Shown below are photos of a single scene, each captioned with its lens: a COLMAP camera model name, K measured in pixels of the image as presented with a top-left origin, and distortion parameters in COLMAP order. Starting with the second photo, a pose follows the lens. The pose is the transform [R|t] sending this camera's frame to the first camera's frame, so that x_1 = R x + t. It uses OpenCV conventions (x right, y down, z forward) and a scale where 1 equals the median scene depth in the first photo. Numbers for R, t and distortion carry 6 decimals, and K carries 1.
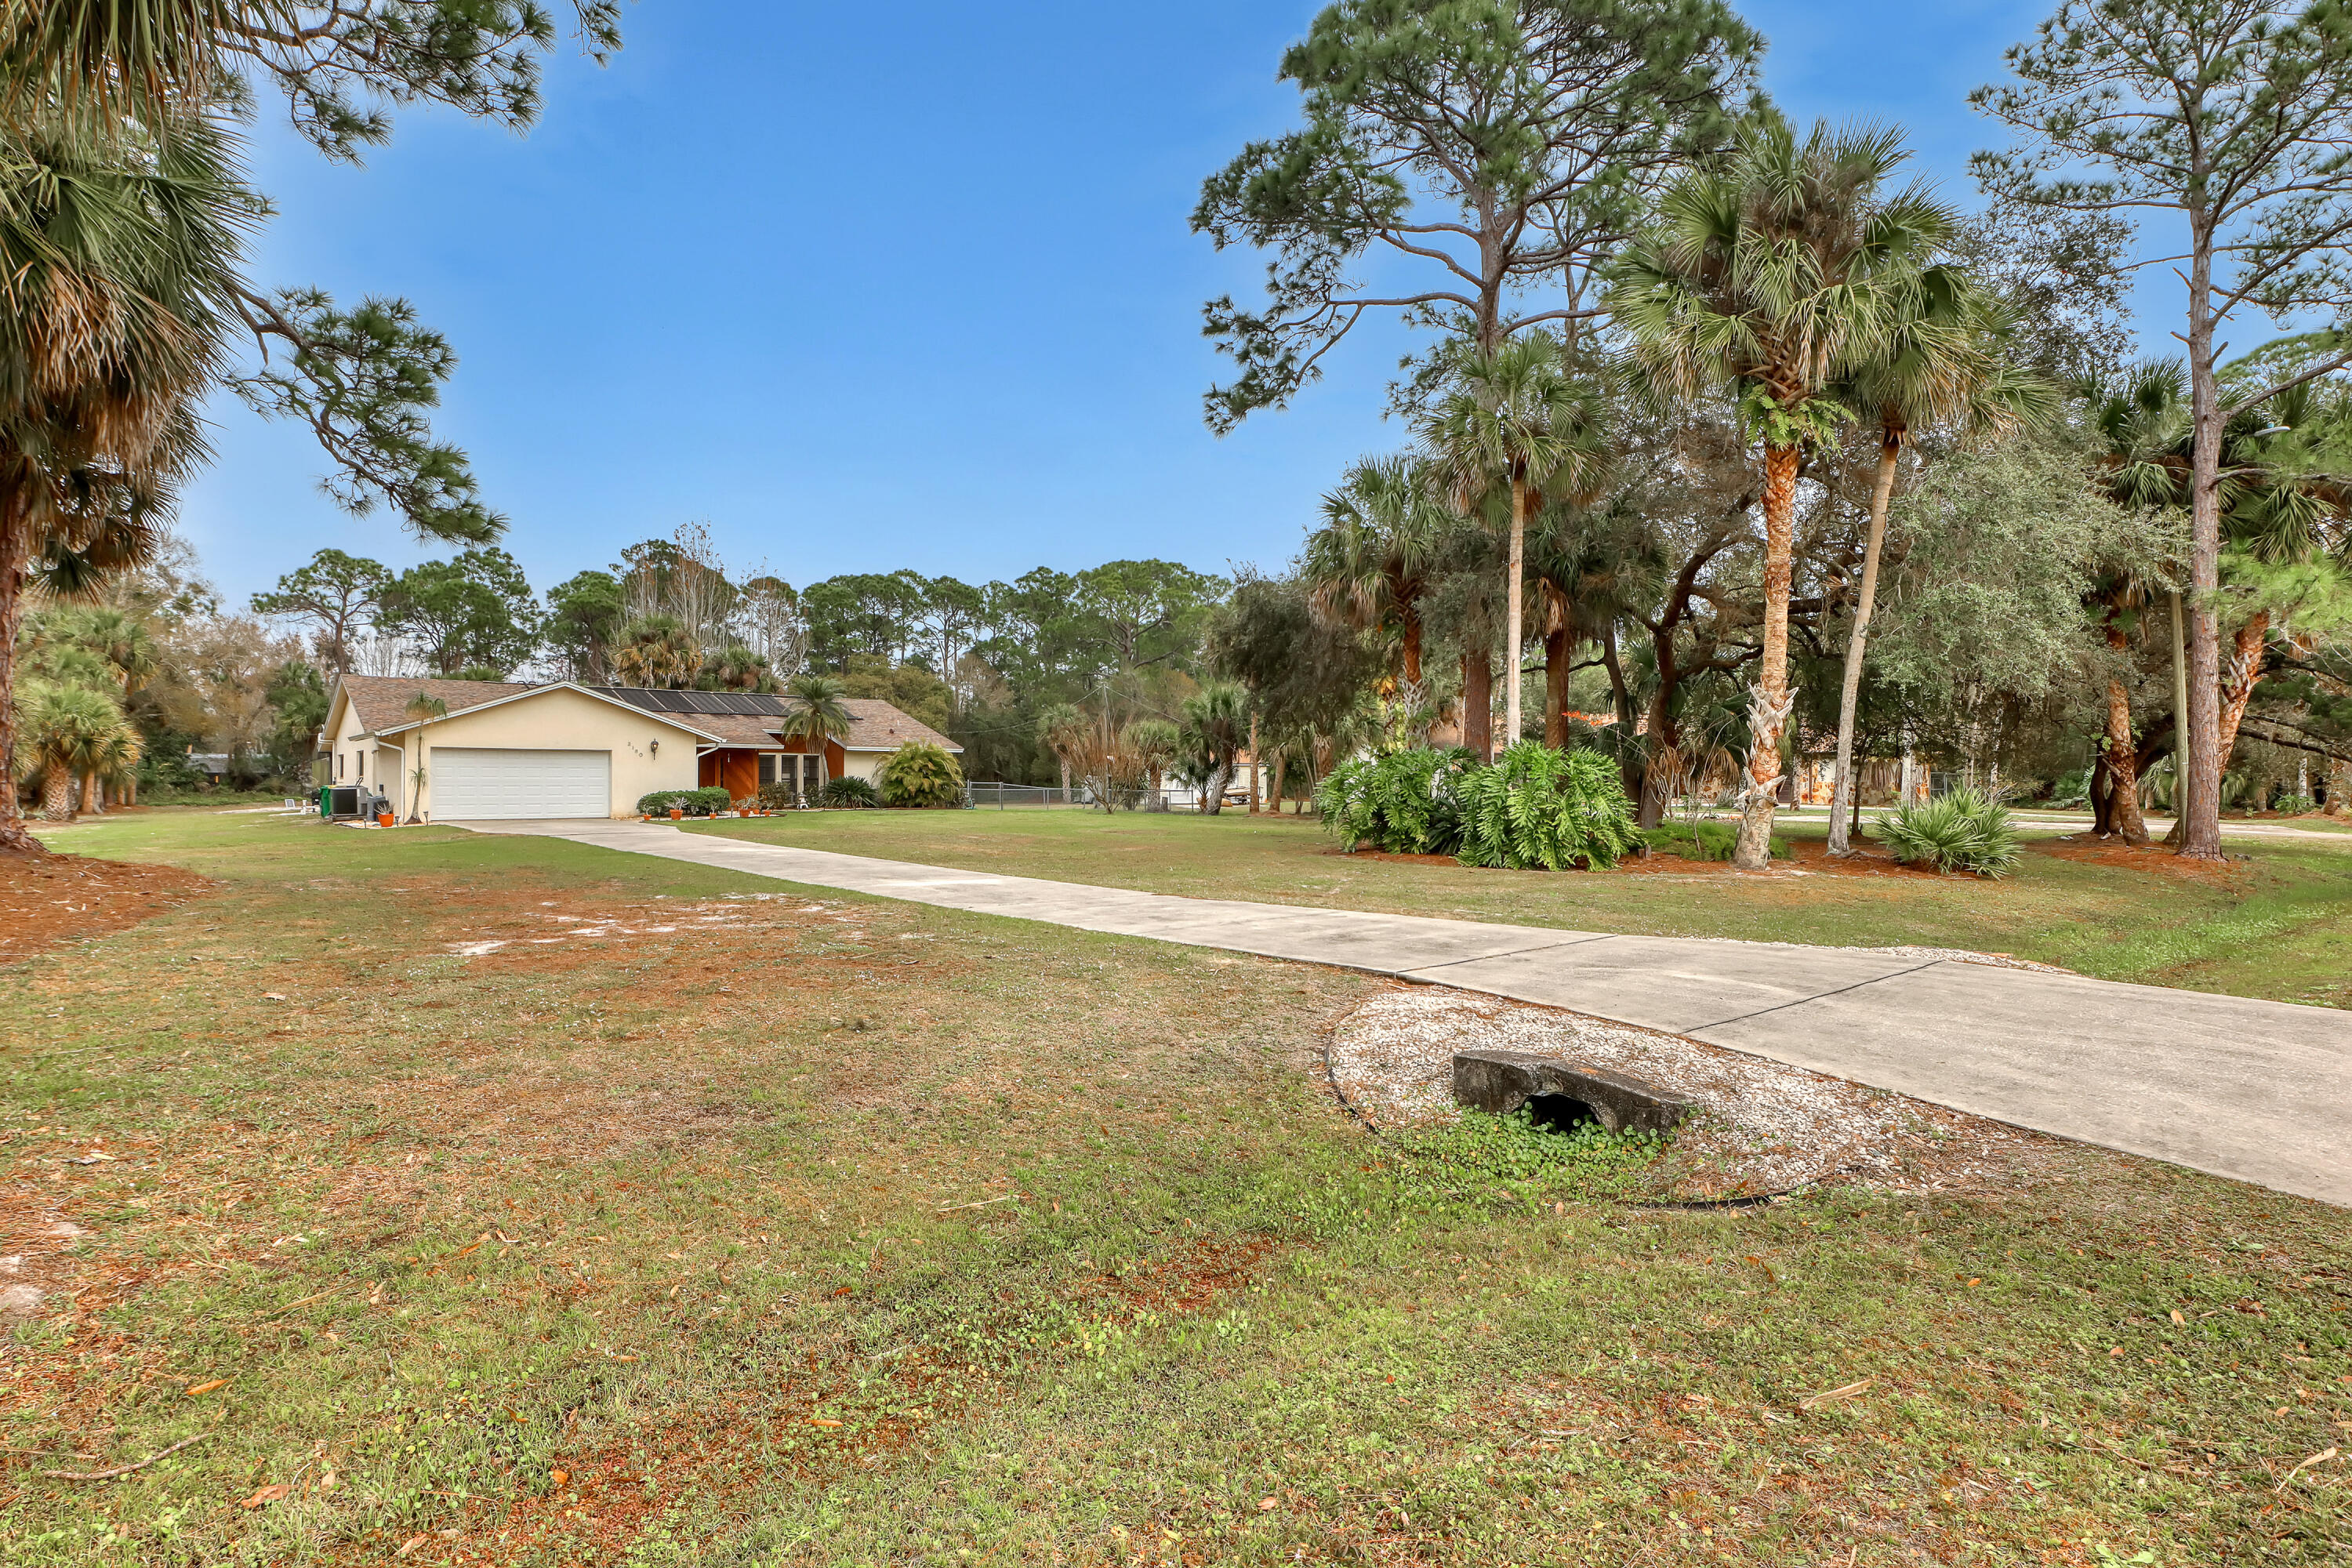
lens RADIAL K [[1172.5, 0, 1176.0], [0, 1172.5, 784.0], [0, 0, 1]] dist [-0.040418, 0.000418]
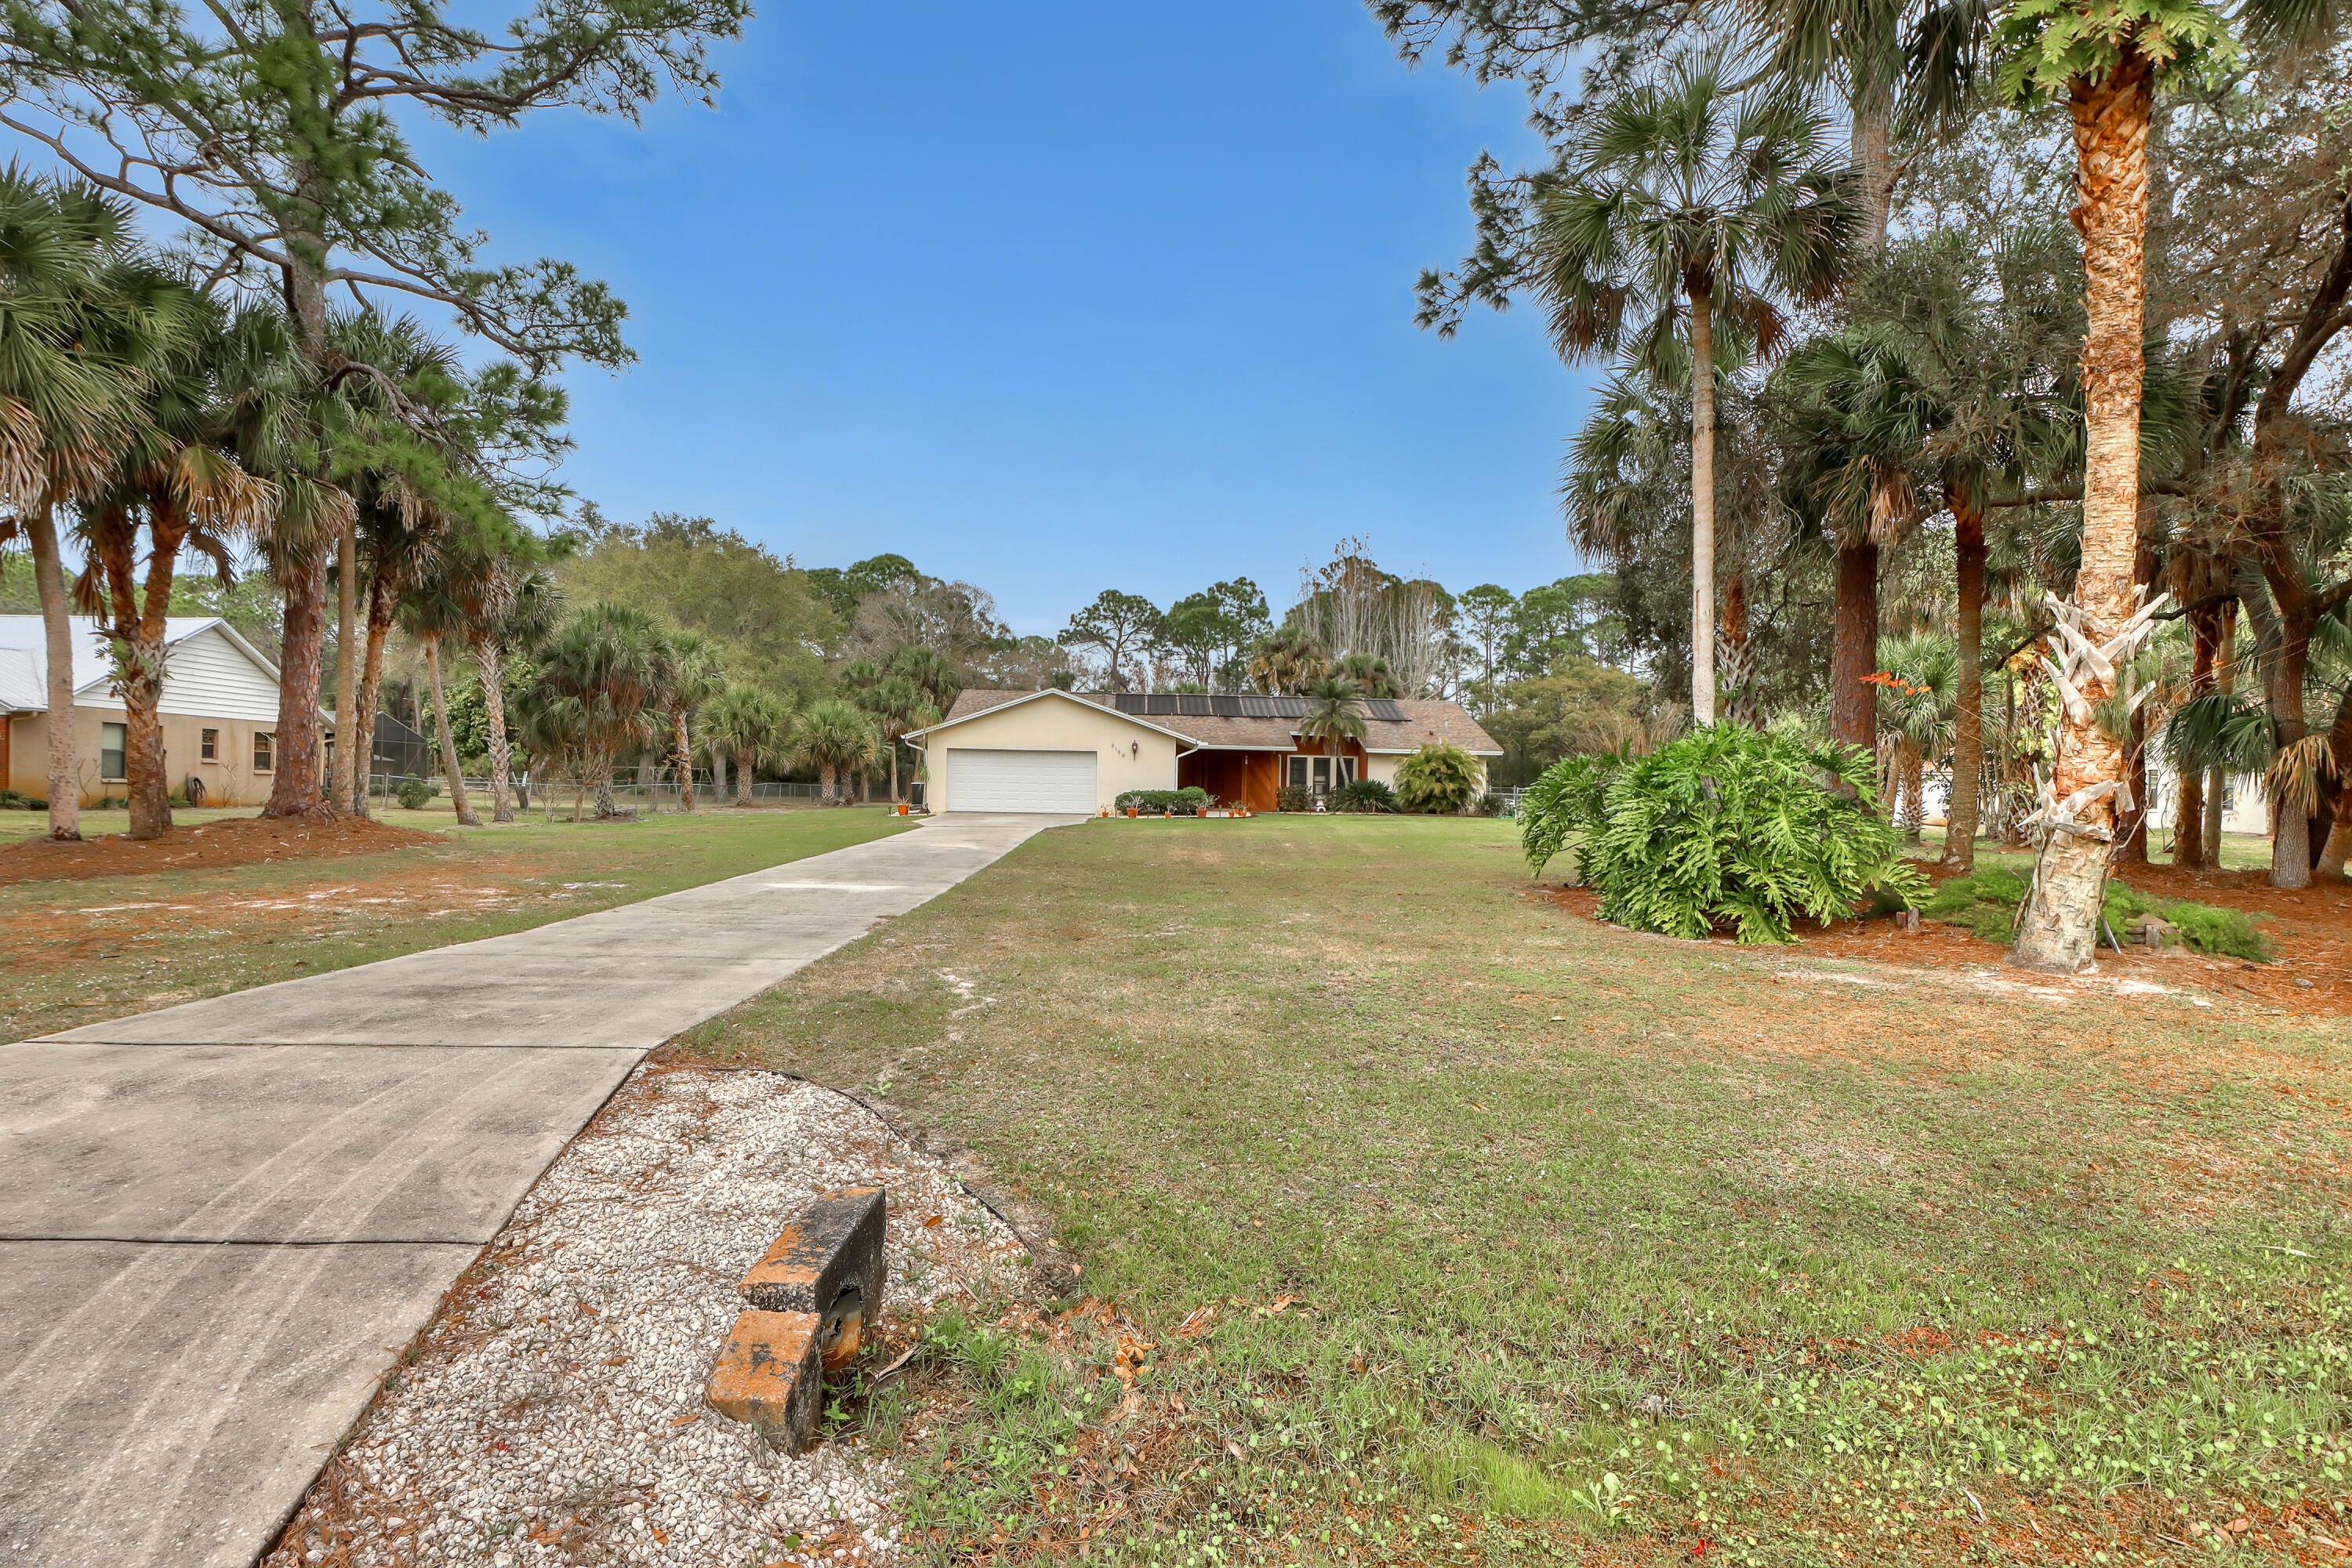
lens RADIAL K [[1172.5, 0, 1176.0], [0, 1172.5, 784.0], [0, 0, 1]] dist [-0.040418, 0.000418]
pose [[0.782895, 0.013891, -0.621999, 0.094327], [-0.018259, 0.999833, -0.000653, 0.000253], [0.621886, 0.011869, 0.783017, 0.072743]]
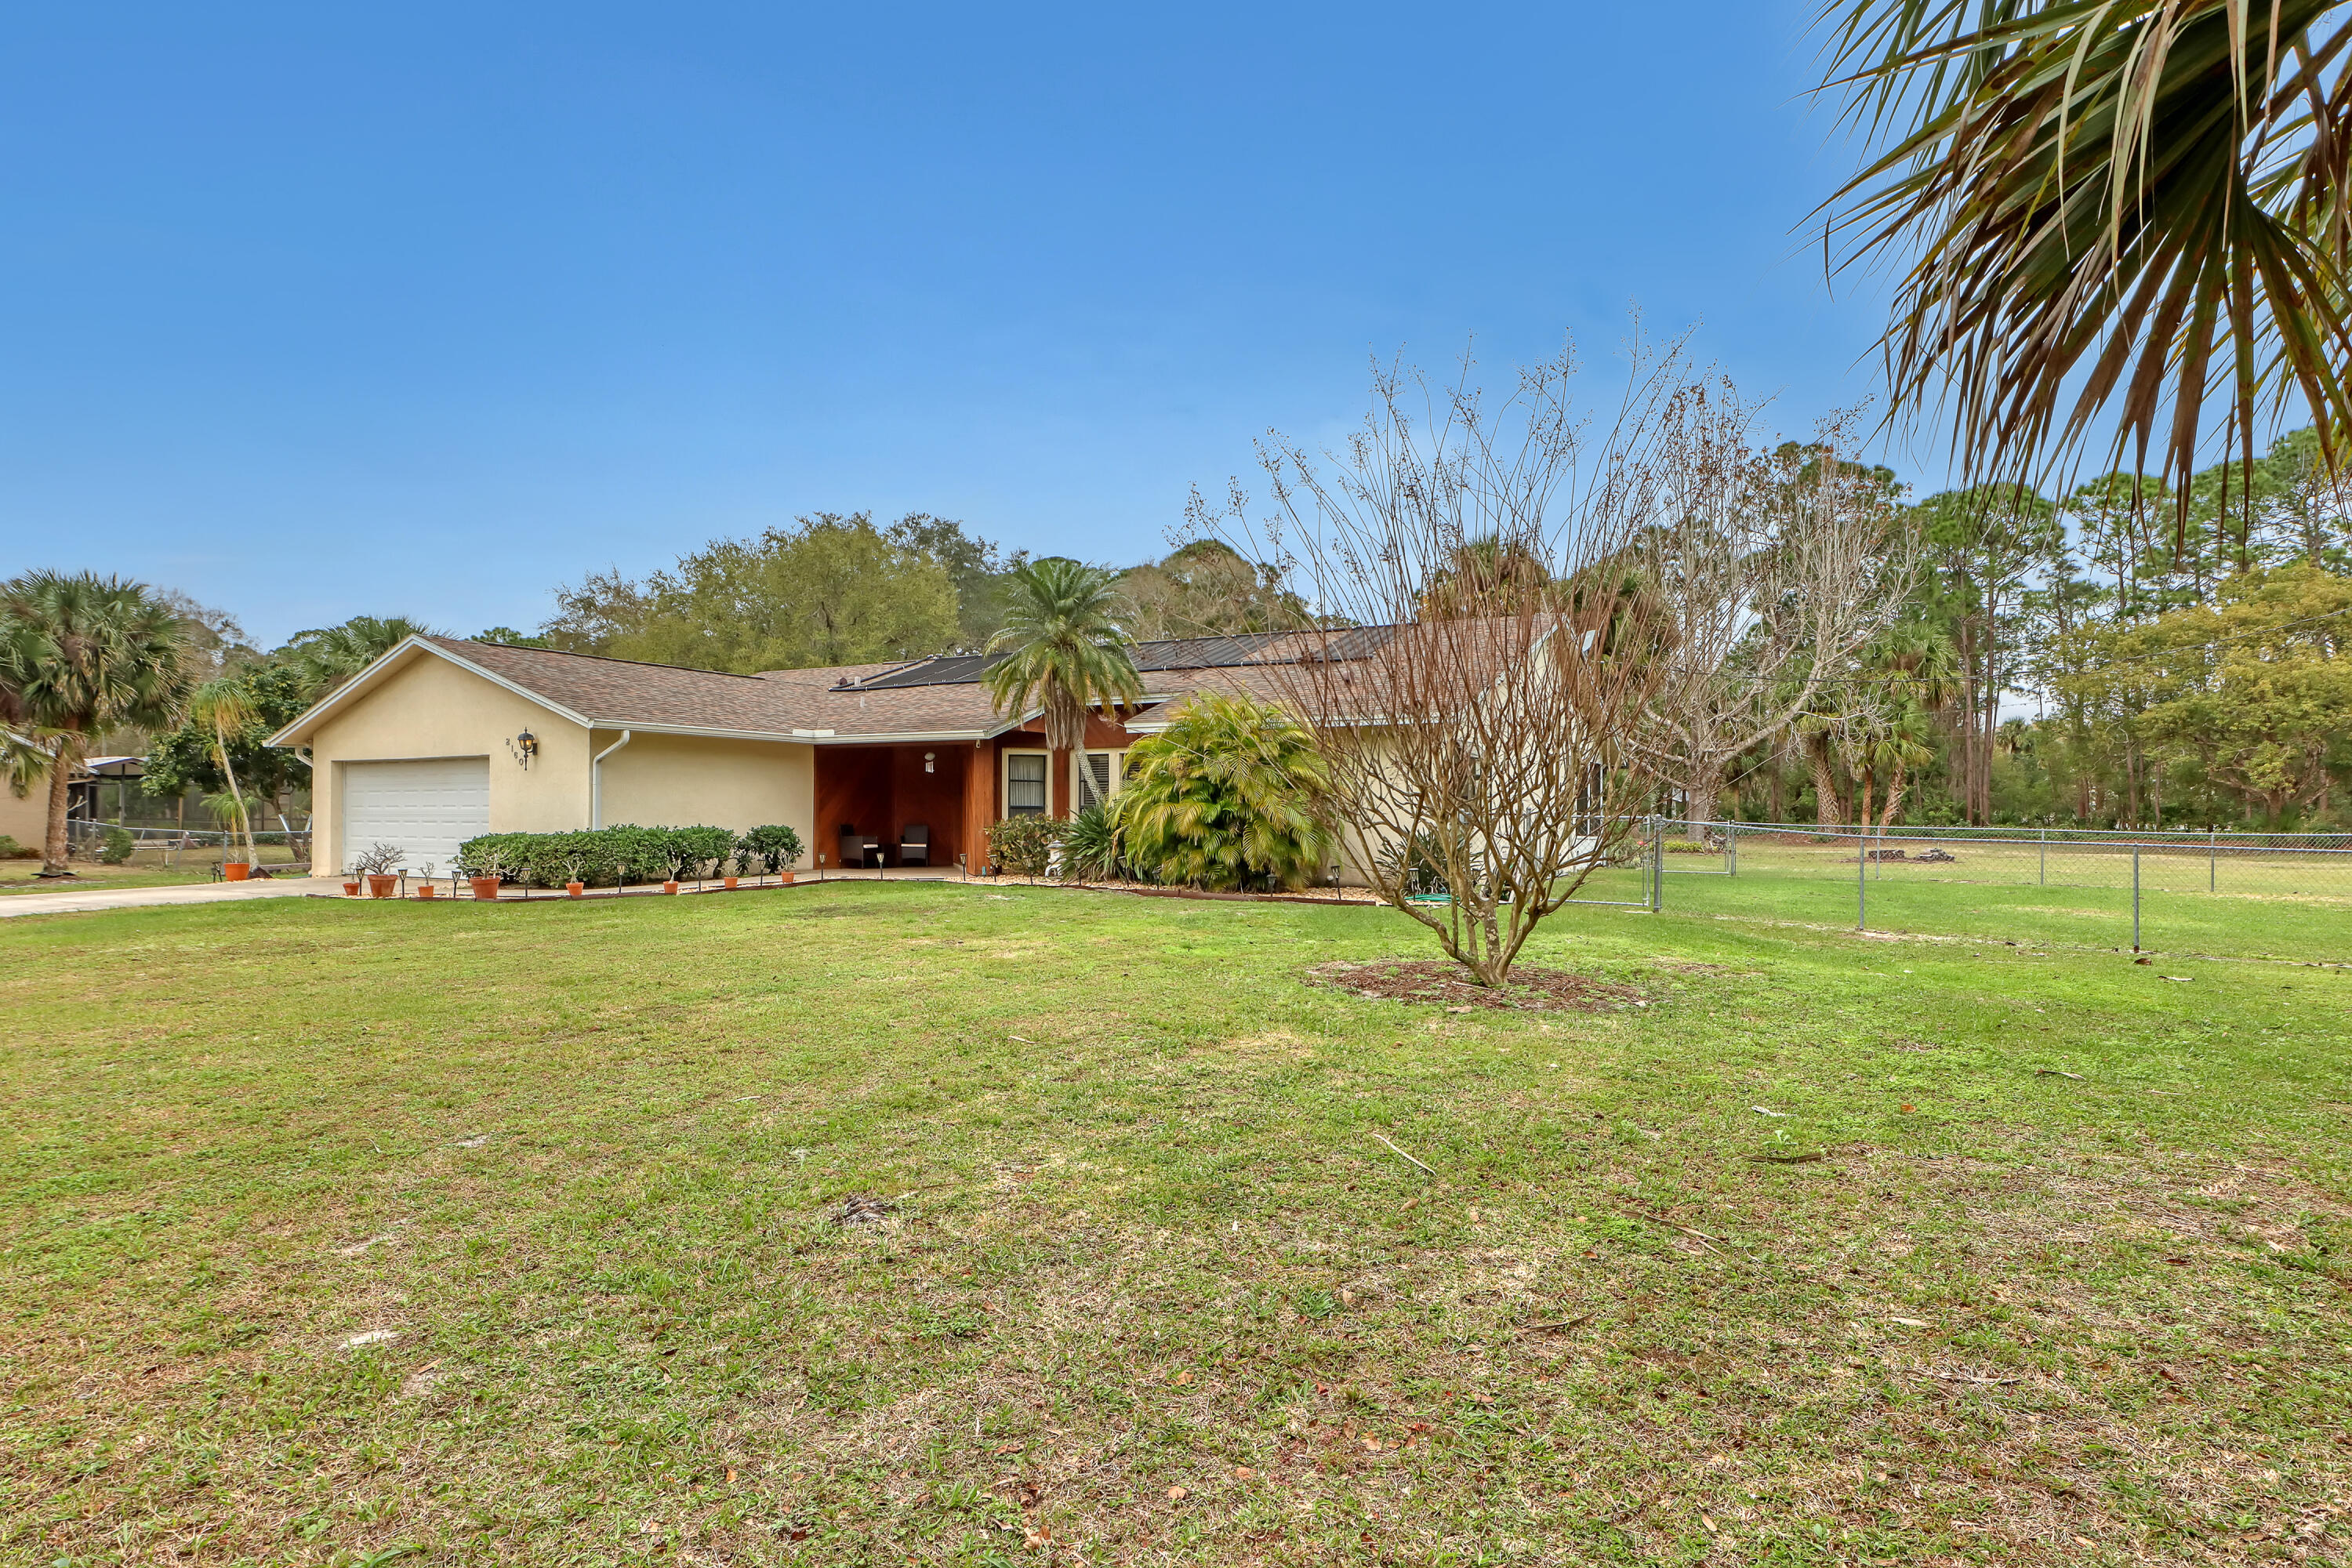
lens RADIAL K [[1217.2, 0, 1176.0], [0, 1217.2, 784.0], [0, 0, 1]] dist [-0.025032, 0.001138]
pose [[0.417052, -0.002252, -0.908880, 0.057475], [-0.001082, 0.999995, -0.002975, -0.005711], [0.908882, 0.002224, 0.417047, 0.405451]]
